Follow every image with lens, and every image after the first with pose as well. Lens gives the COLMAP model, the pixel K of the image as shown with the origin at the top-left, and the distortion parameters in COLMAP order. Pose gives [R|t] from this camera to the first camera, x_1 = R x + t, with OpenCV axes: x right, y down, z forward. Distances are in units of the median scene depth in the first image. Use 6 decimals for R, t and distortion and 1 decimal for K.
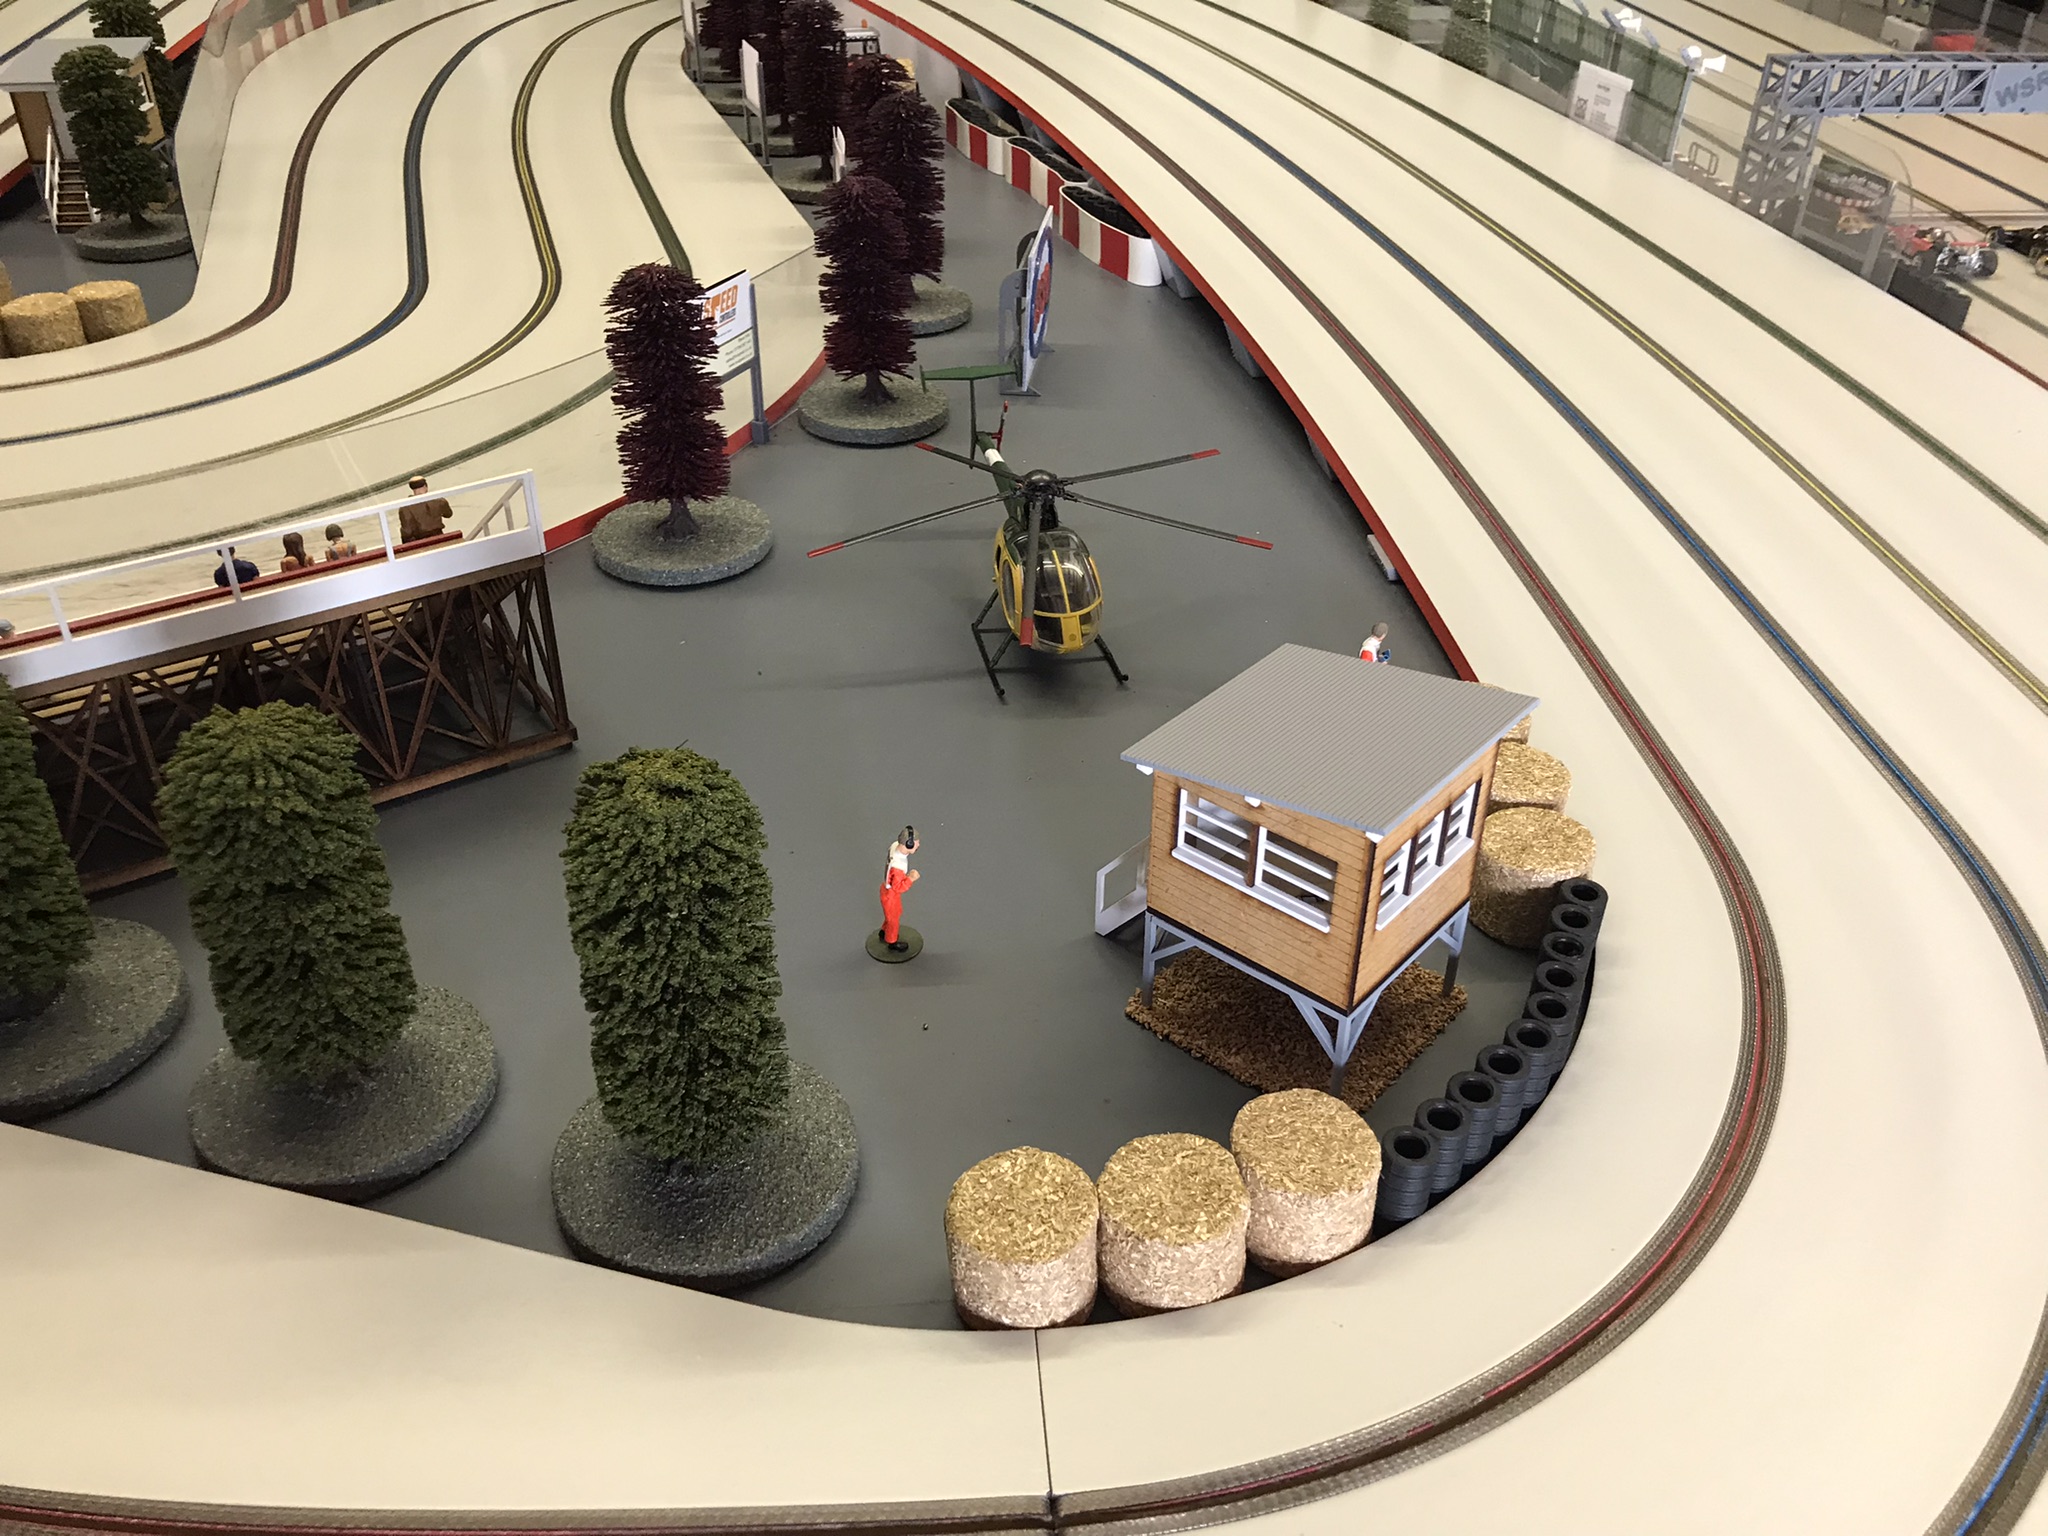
lens RADIAL K [[1696.2, 0, 1007.9], [0, 1696.2, 767.3], [0, 0, 1]] dist [-0.009777, 0.020577]
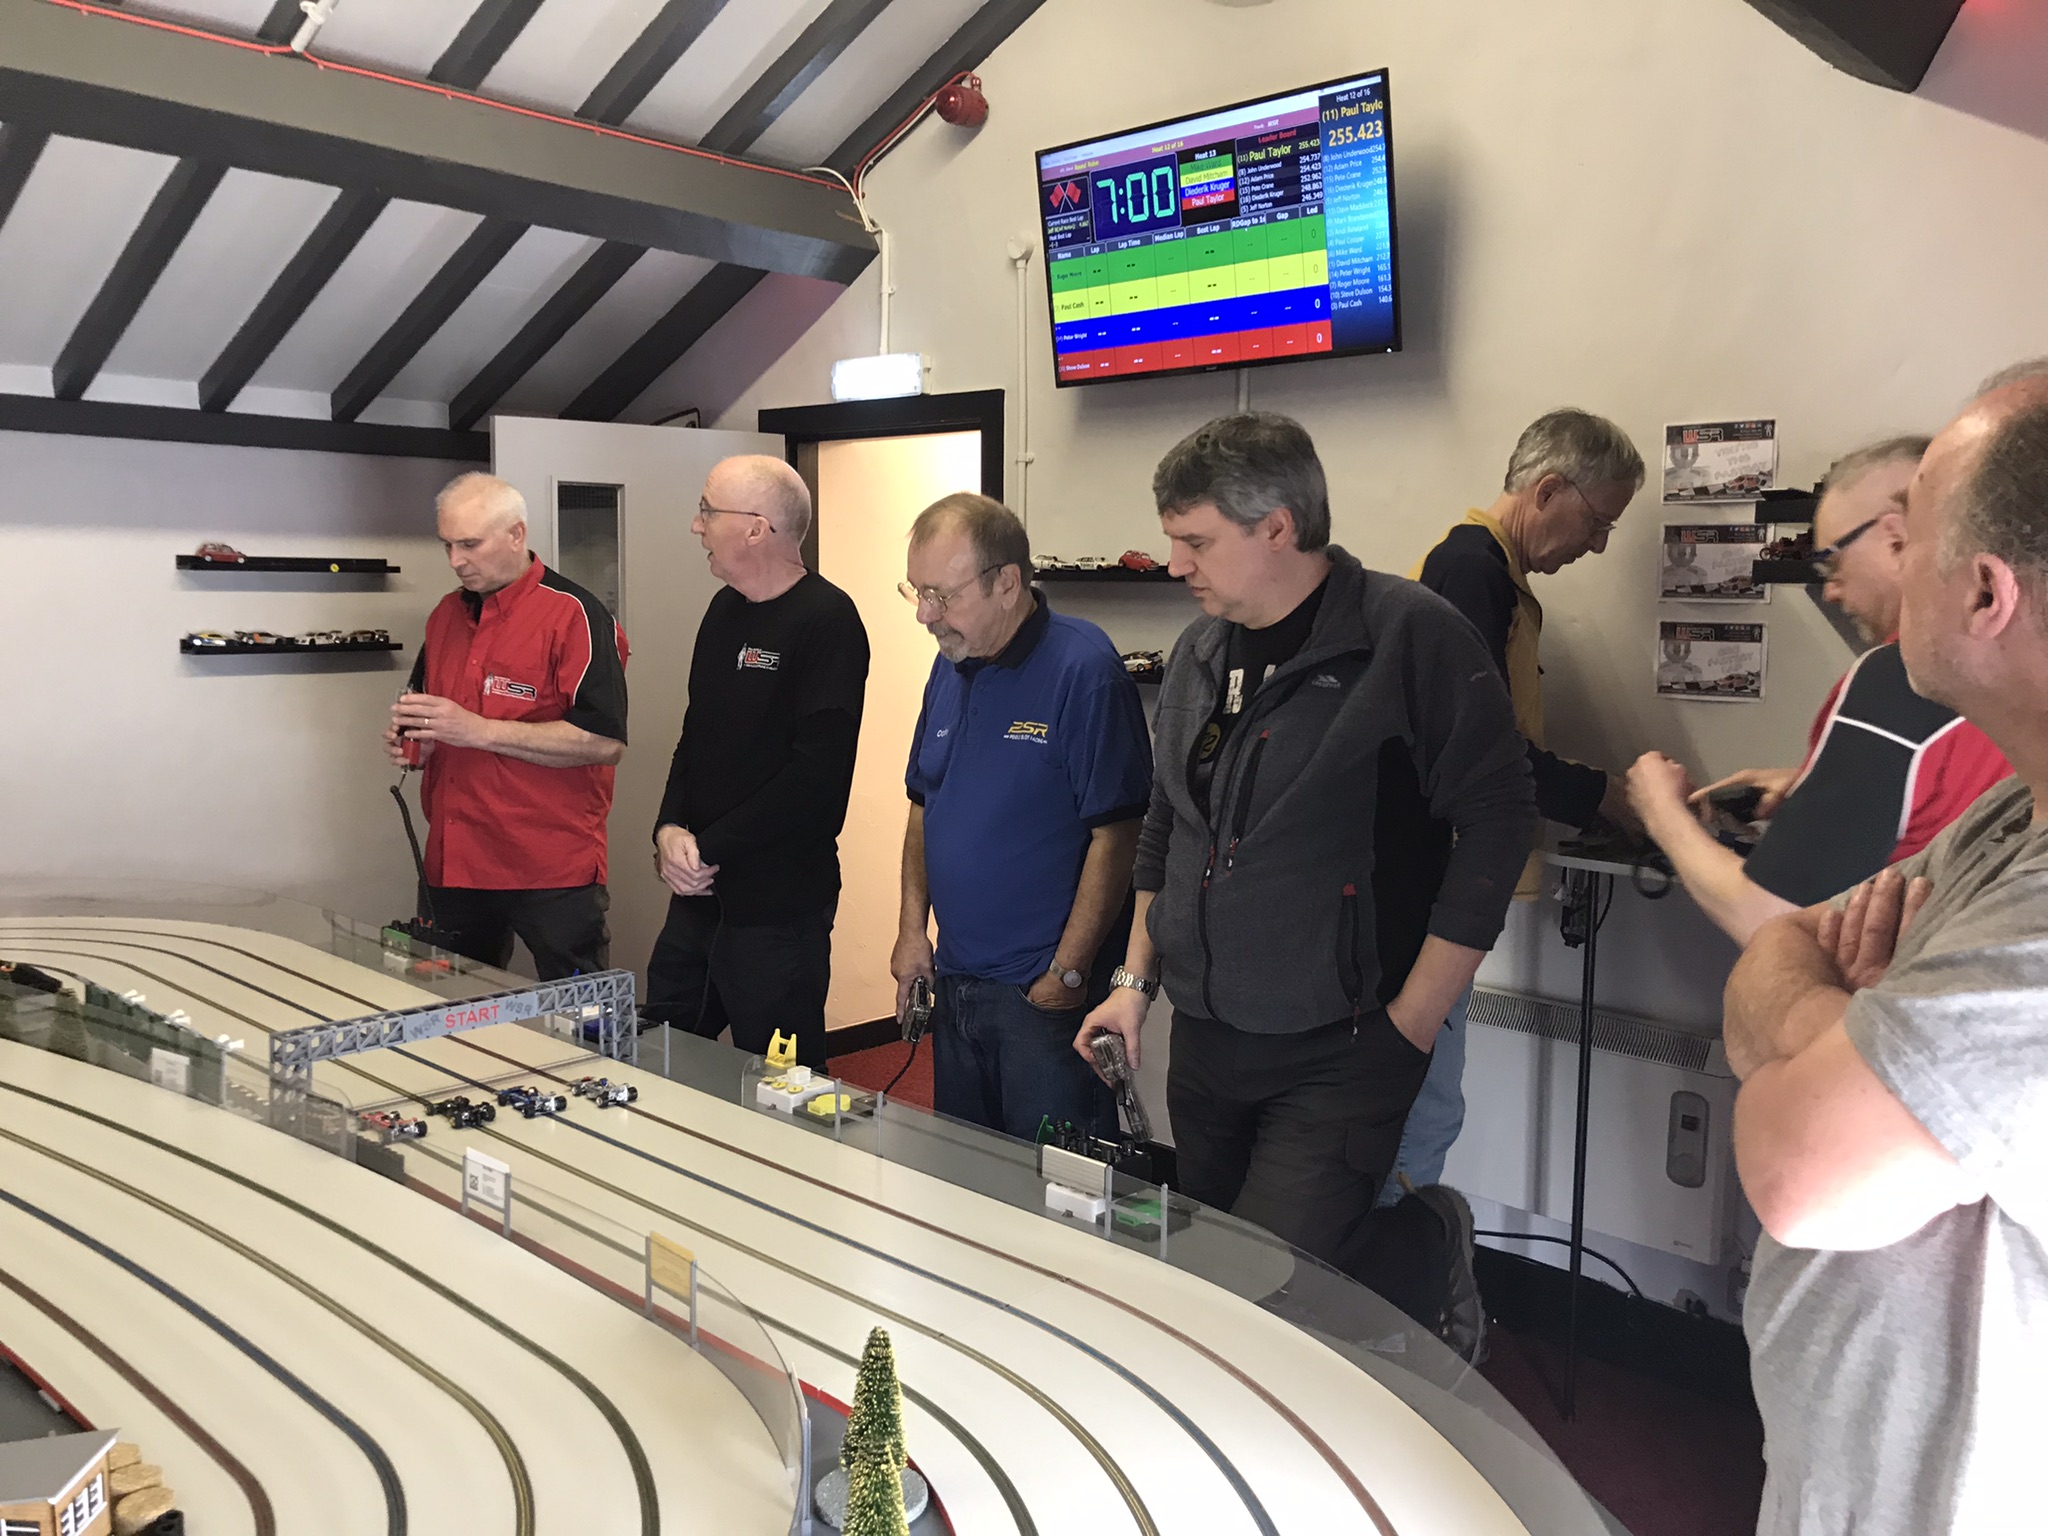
lens RADIAL K [[1702.0, 0, 1024.0], [0, 1702.0, 768.0], [0, 0, 1]] dist [0.015917, -0.011796]
pose [[0.733661, -0.071245, 0.675770, -0.126584], [0.362601, 0.882112, -0.300663, 0.127260], [-0.574685, 0.465620, 0.673005, -0.711088]]
